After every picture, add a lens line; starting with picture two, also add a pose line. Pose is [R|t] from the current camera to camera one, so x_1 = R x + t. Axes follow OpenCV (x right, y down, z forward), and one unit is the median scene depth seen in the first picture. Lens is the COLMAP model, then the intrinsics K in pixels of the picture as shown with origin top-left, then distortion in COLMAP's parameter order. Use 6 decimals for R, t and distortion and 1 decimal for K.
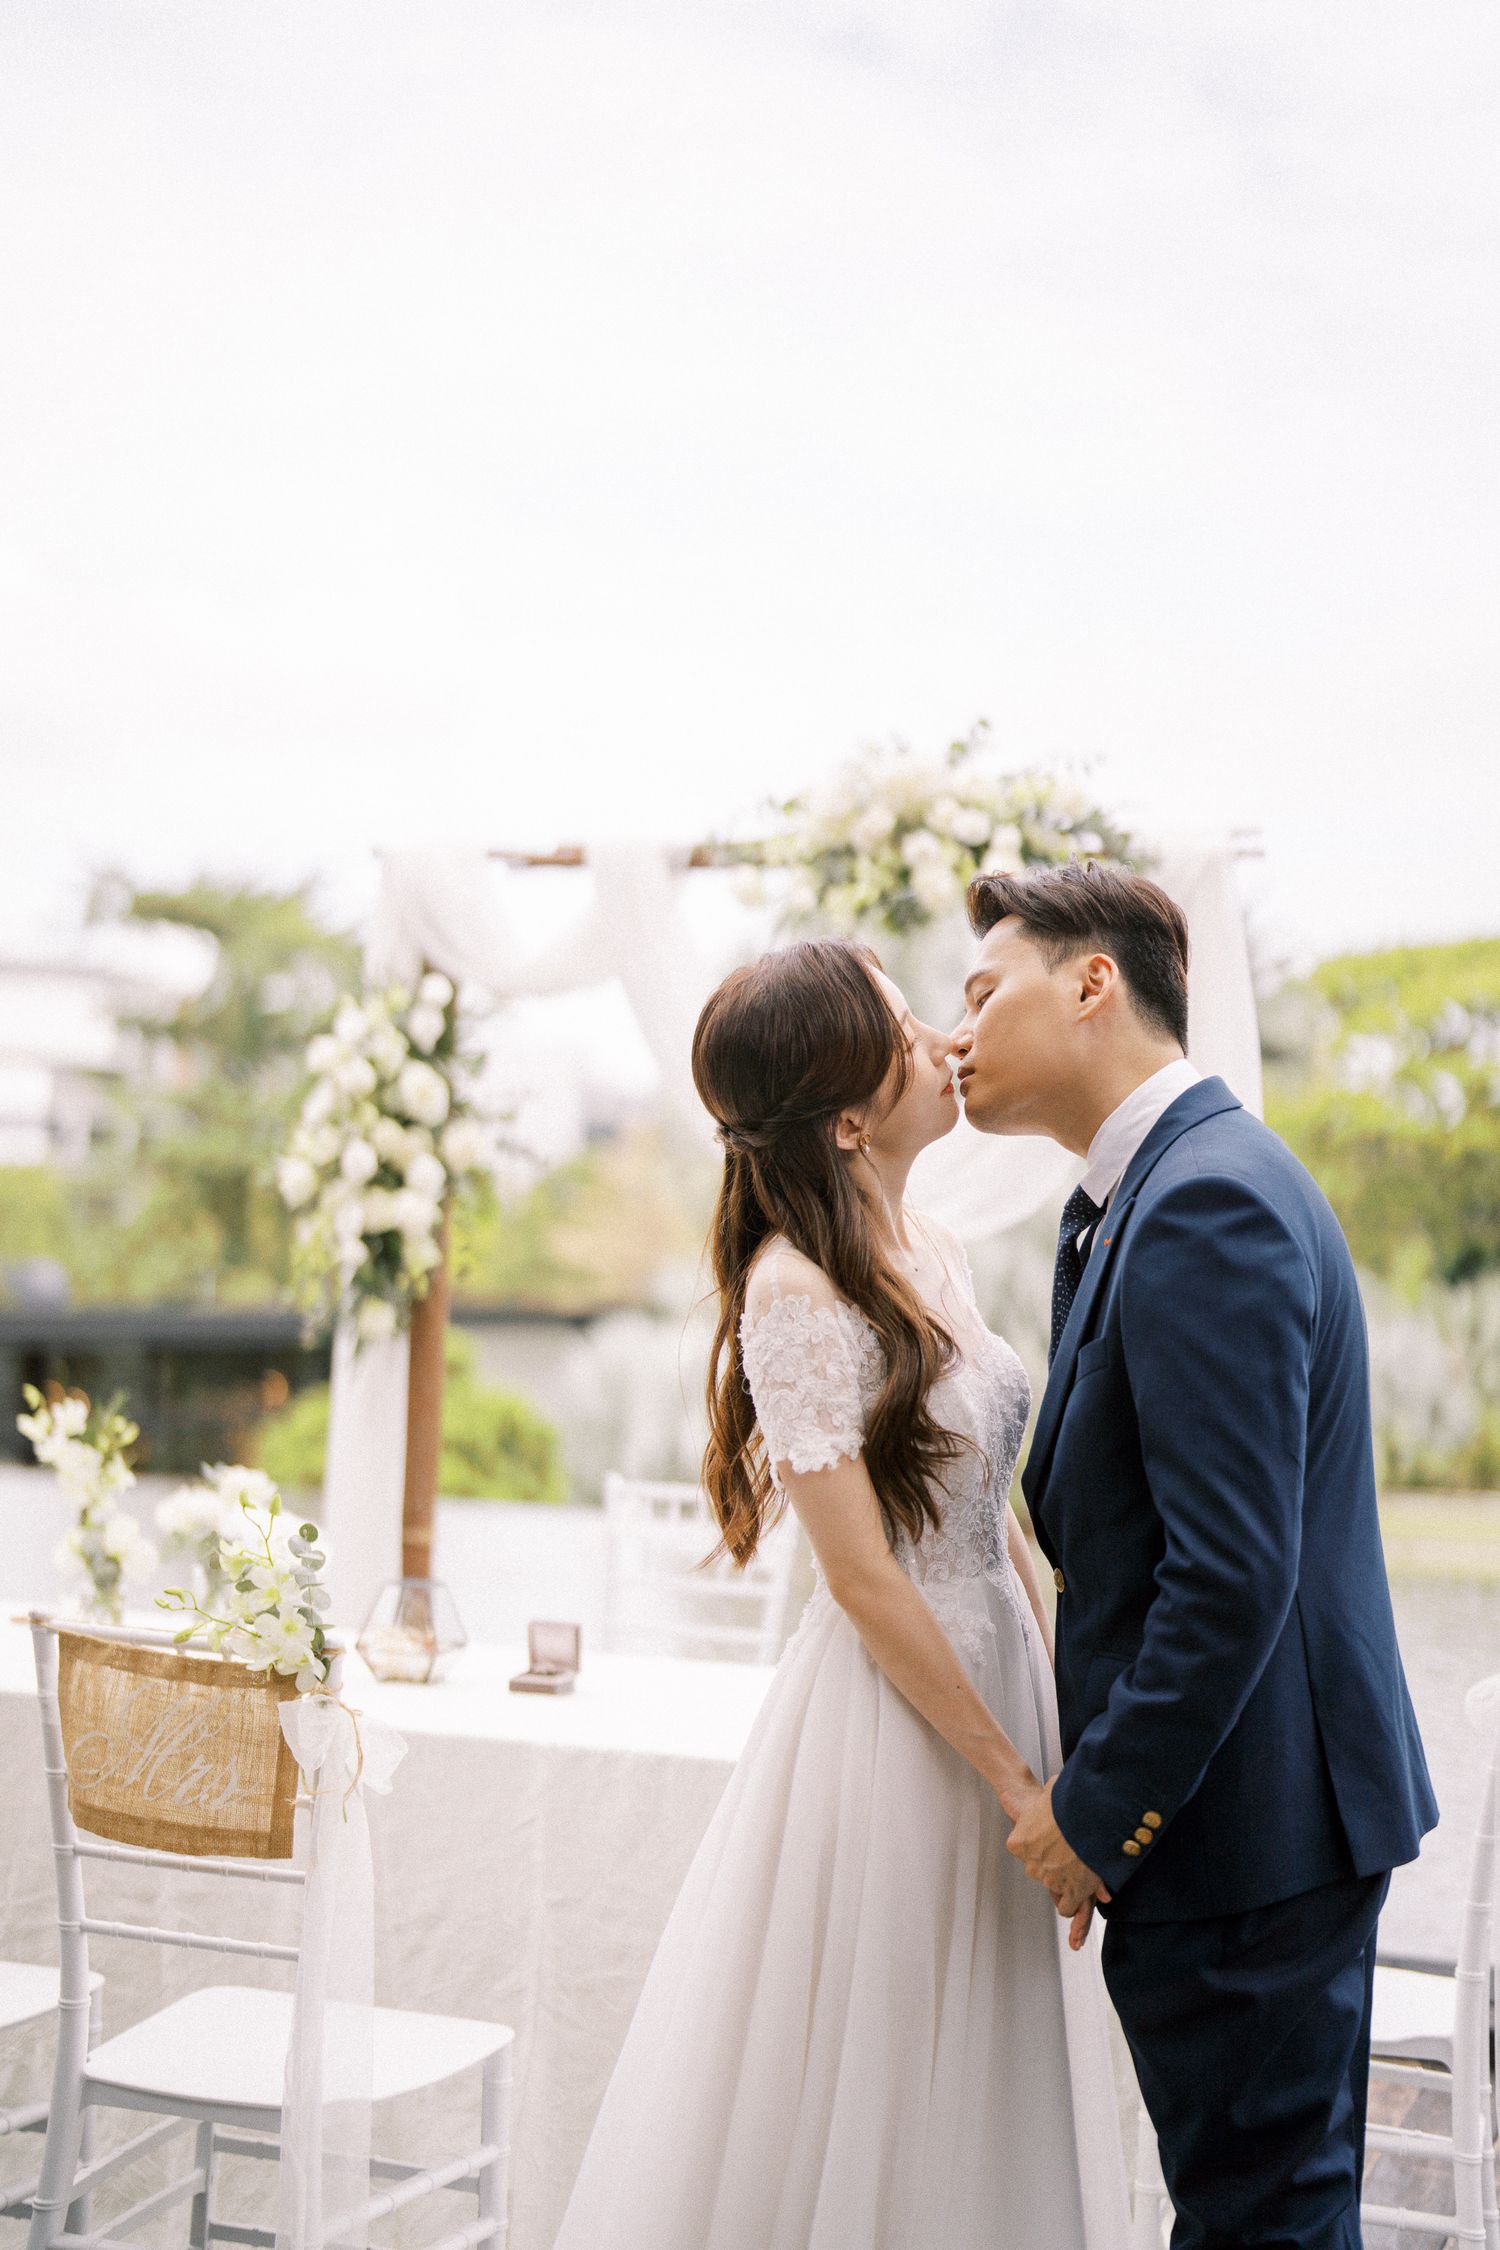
lens RADIAL K [[3216.3, 0, 742.8], [0, 3216.3, 1126.3], [0, 0, 1]] dist [-0.077817, 0.962040]
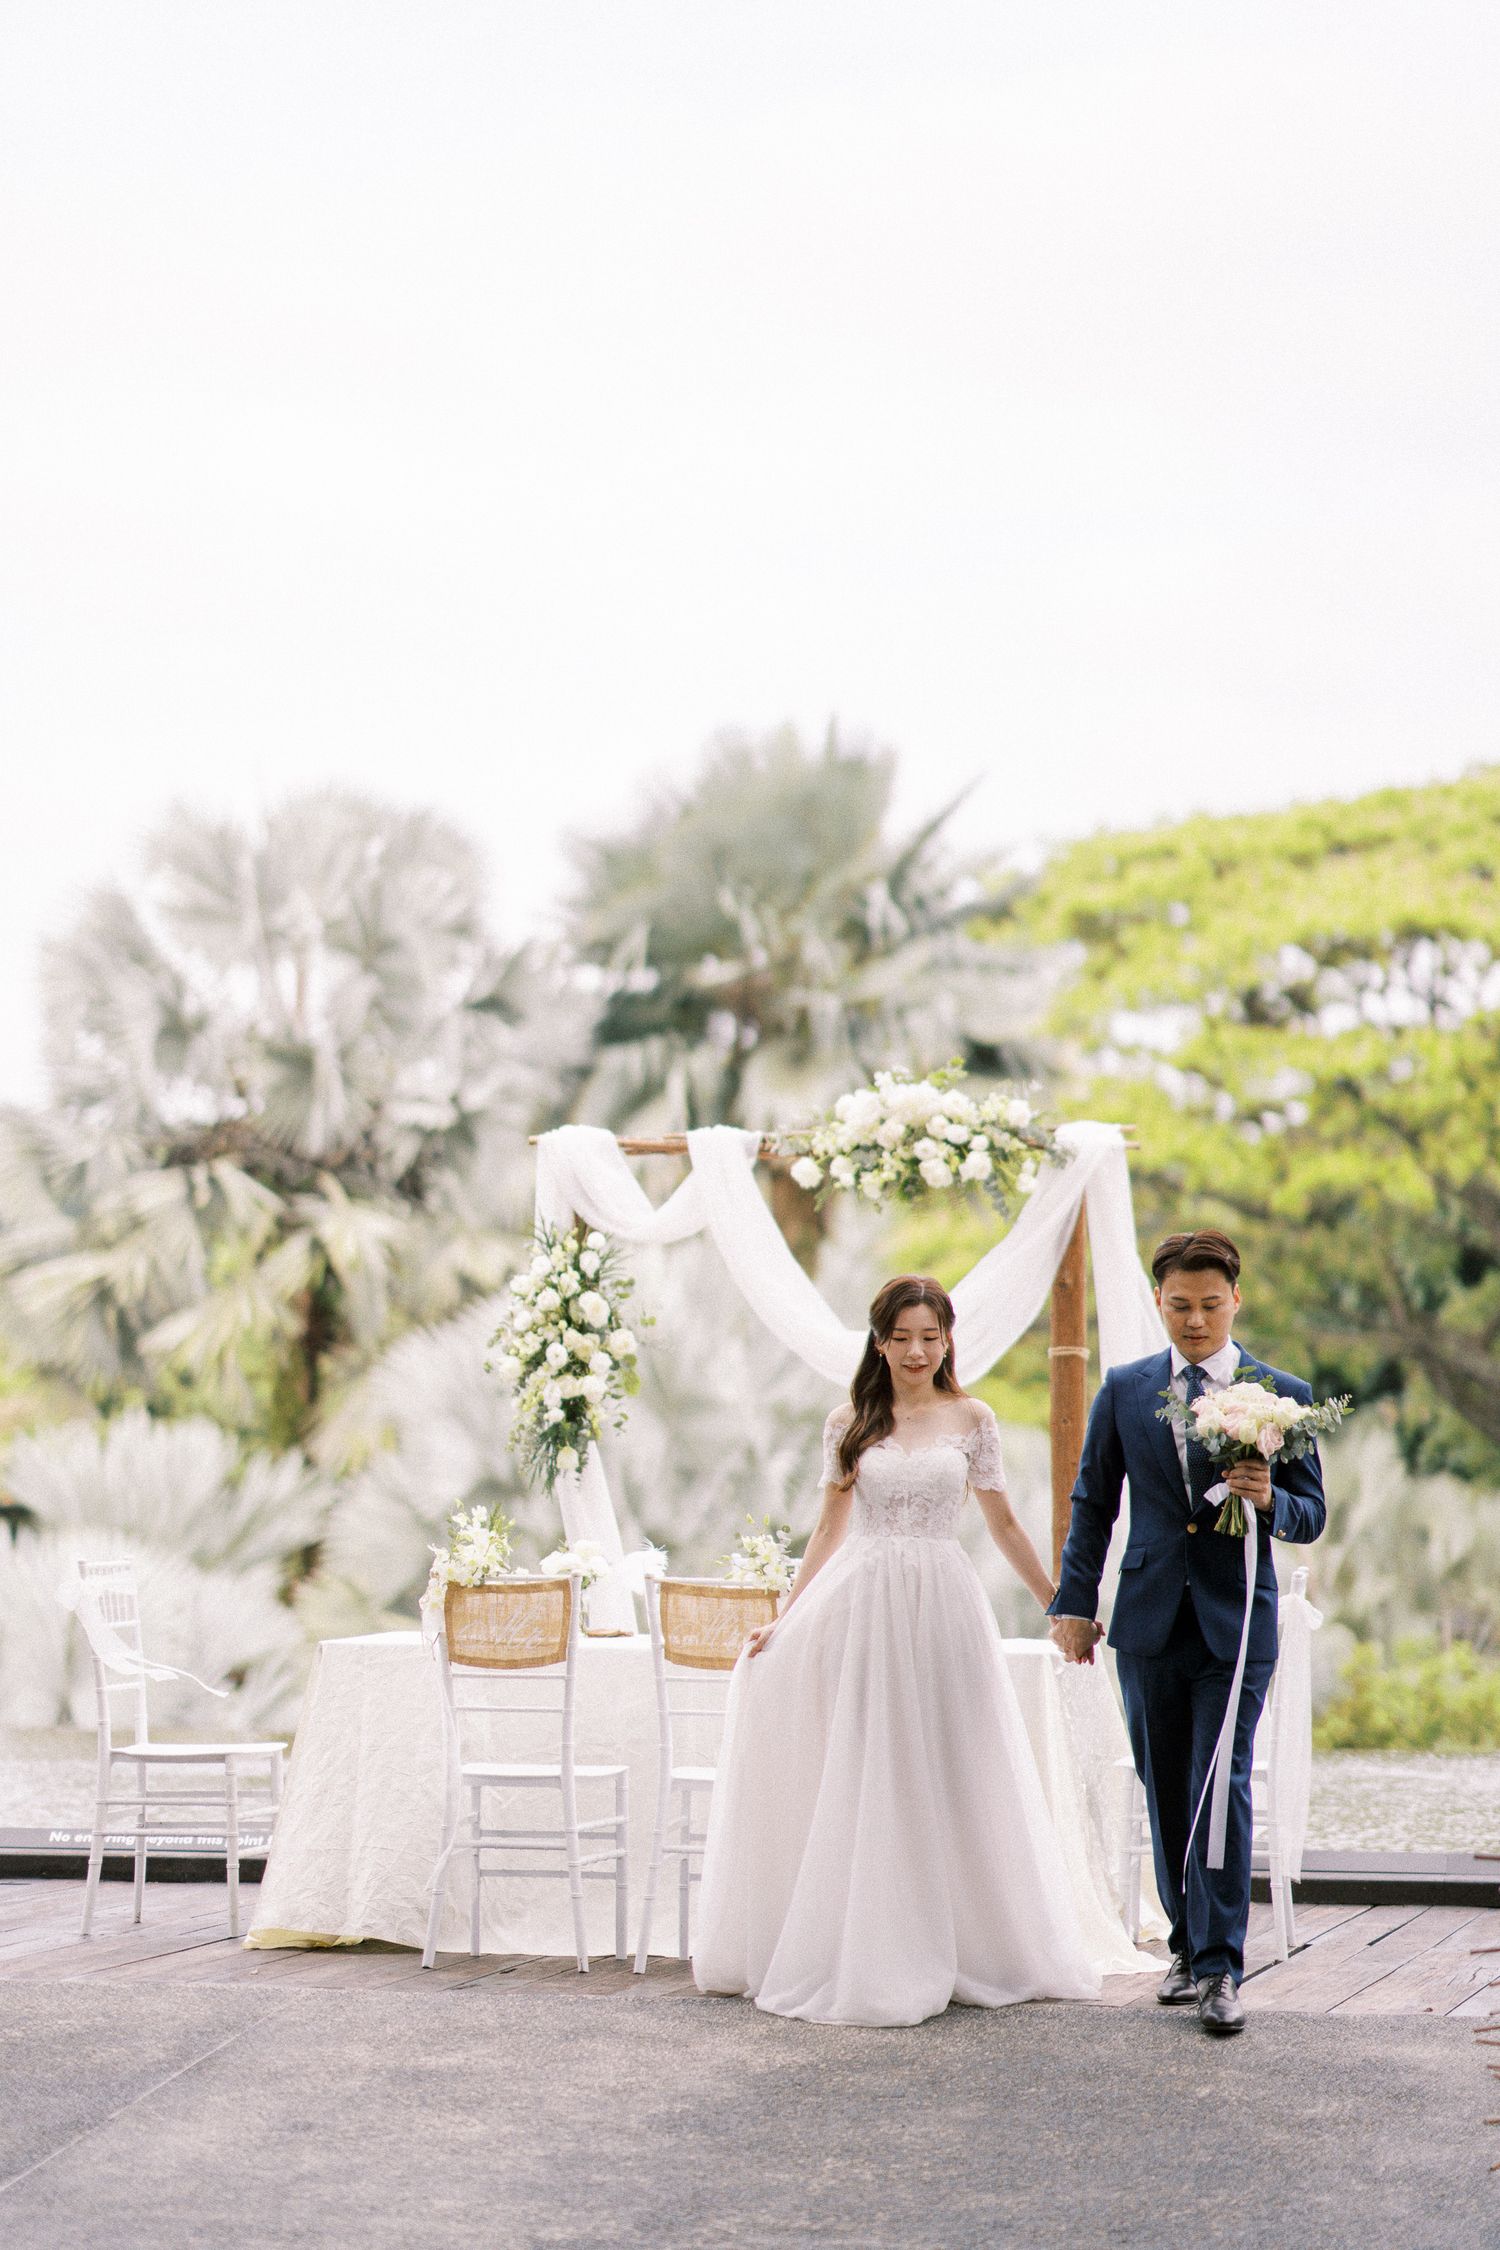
lens RADIAL K [[6429.0, 0, 750.0], [0, 6429.0, 1125.0], [0, 0, 1]] dist [-0.033631, 0.665142]
pose [[0.990869, -0.024653, 0.132555, -0.443865], [0.025193, 0.999680, -0.002402, -0.091625], [-0.132454, 0.005719, 0.991173, -2.098023]]
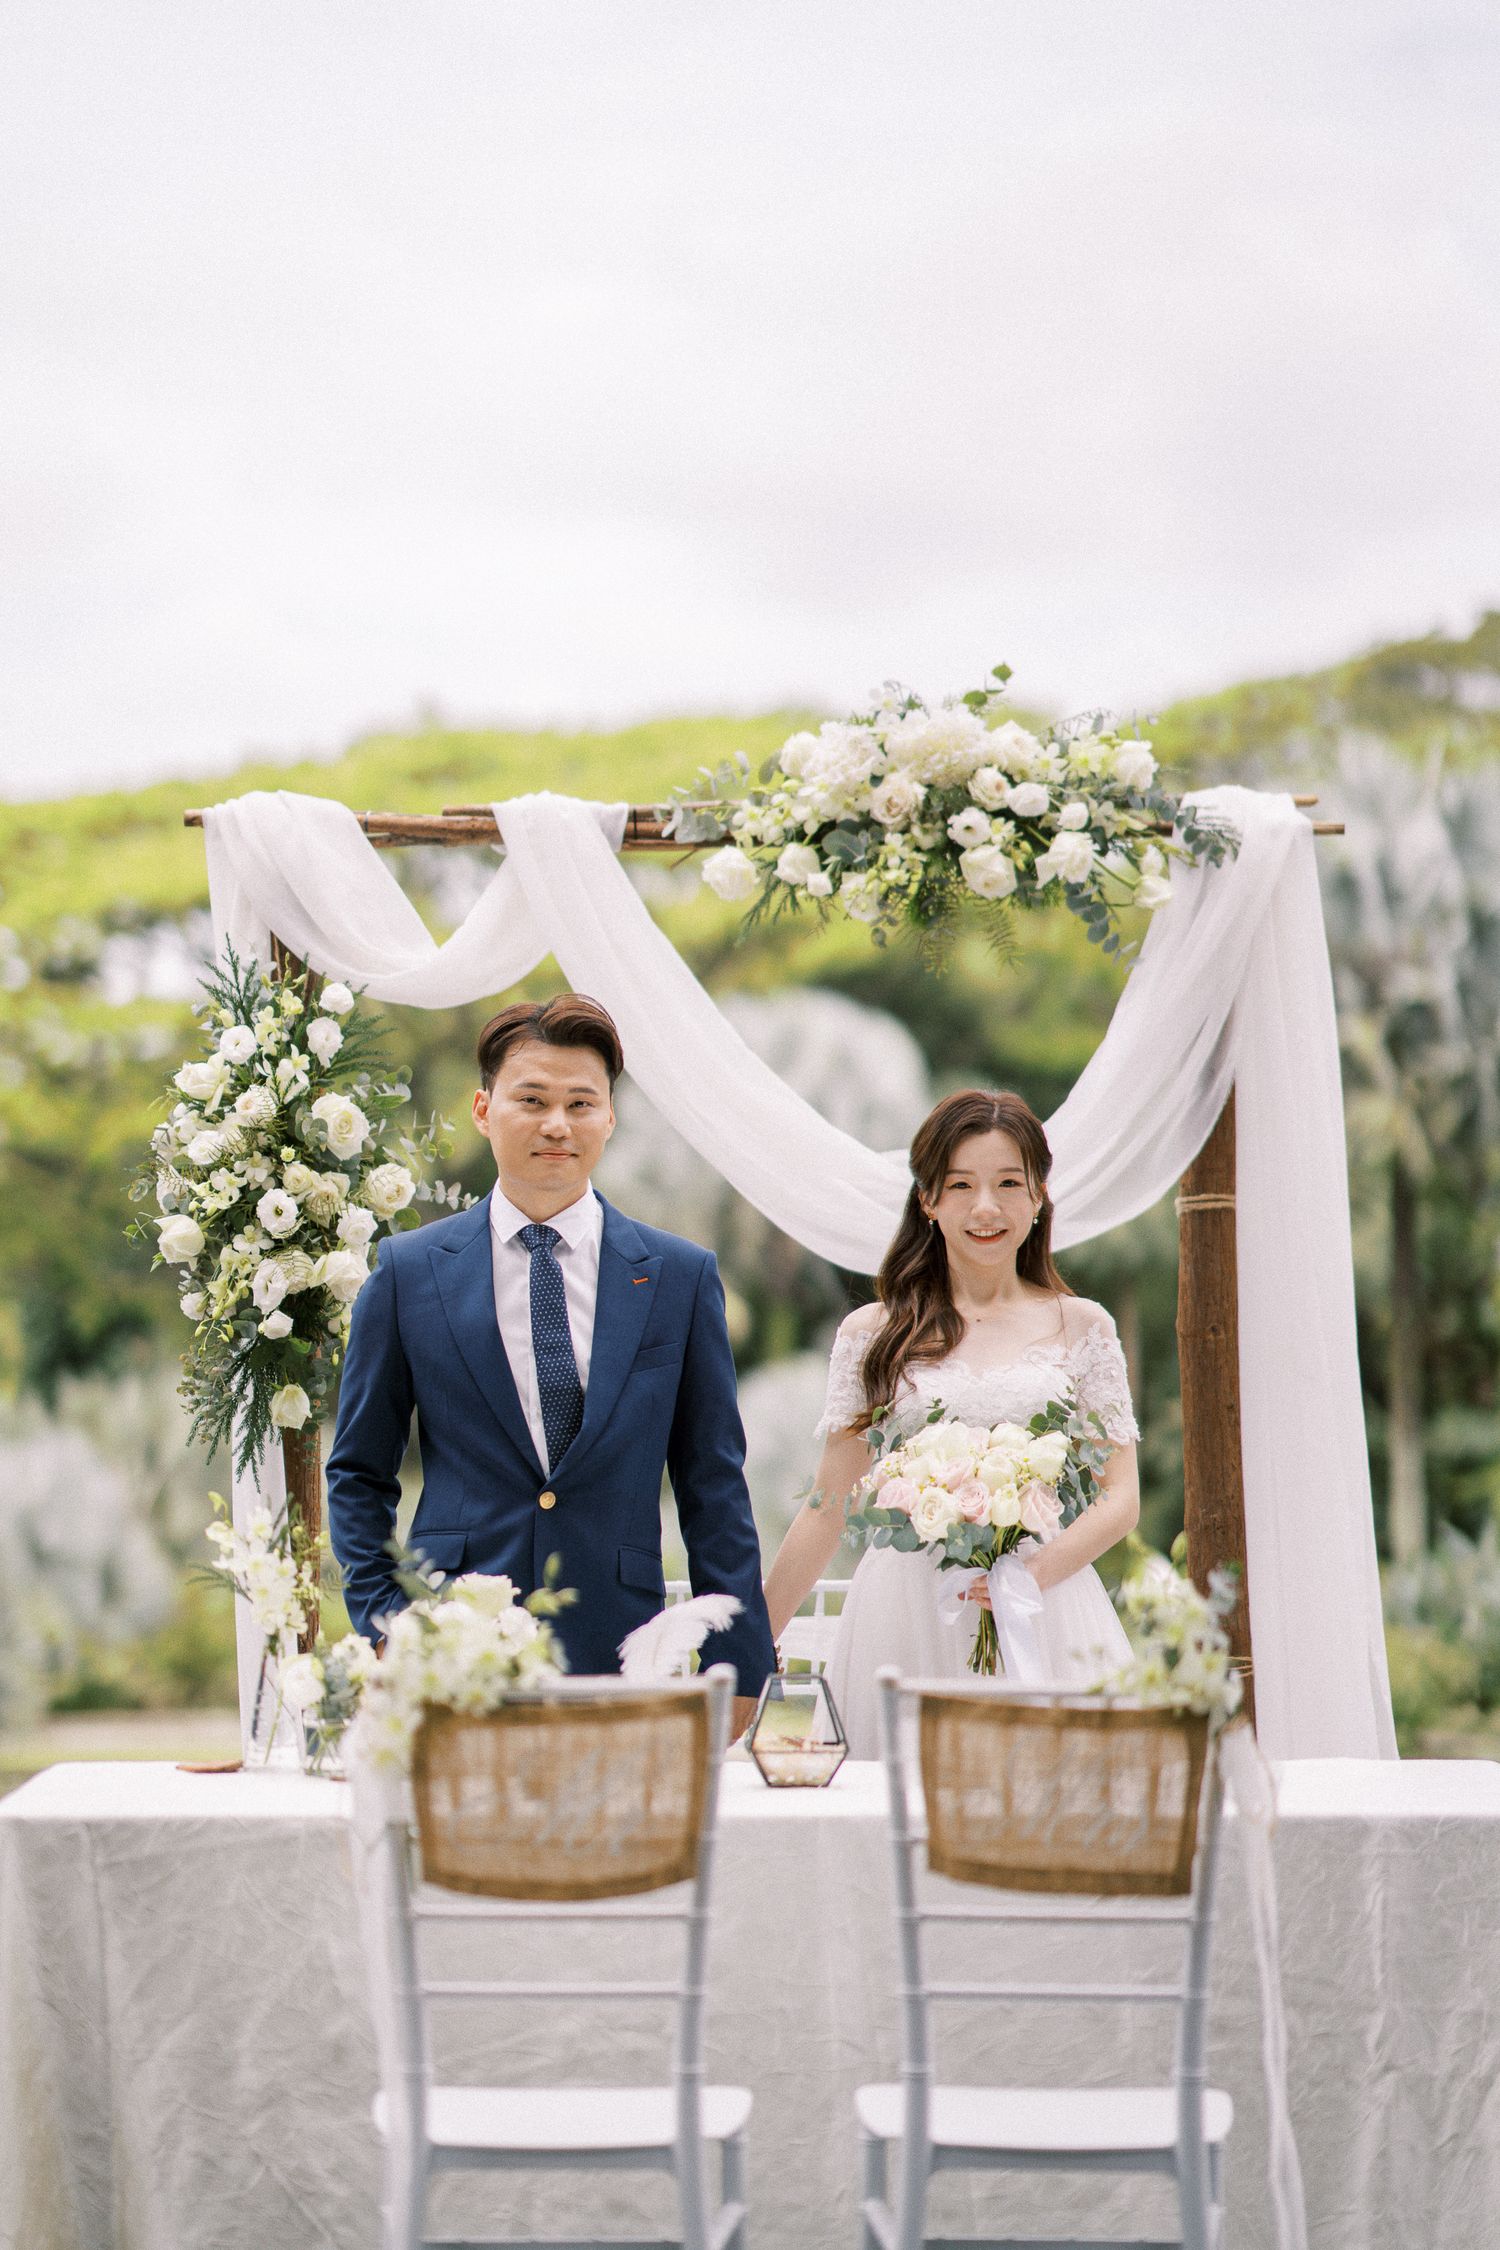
lens RADIAL K [[5439.7, 0, 750.0], [0, 5439.7, 1125.0], [0, 0, 1]] dist [0.029319, 0.602632]
pose [[0.935463, -0.022301, 0.352720, -0.504257], [0.021543, 0.999749, 0.006076, -0.016958], [-0.352767, 0.001915, 0.935709, -0.324769]]
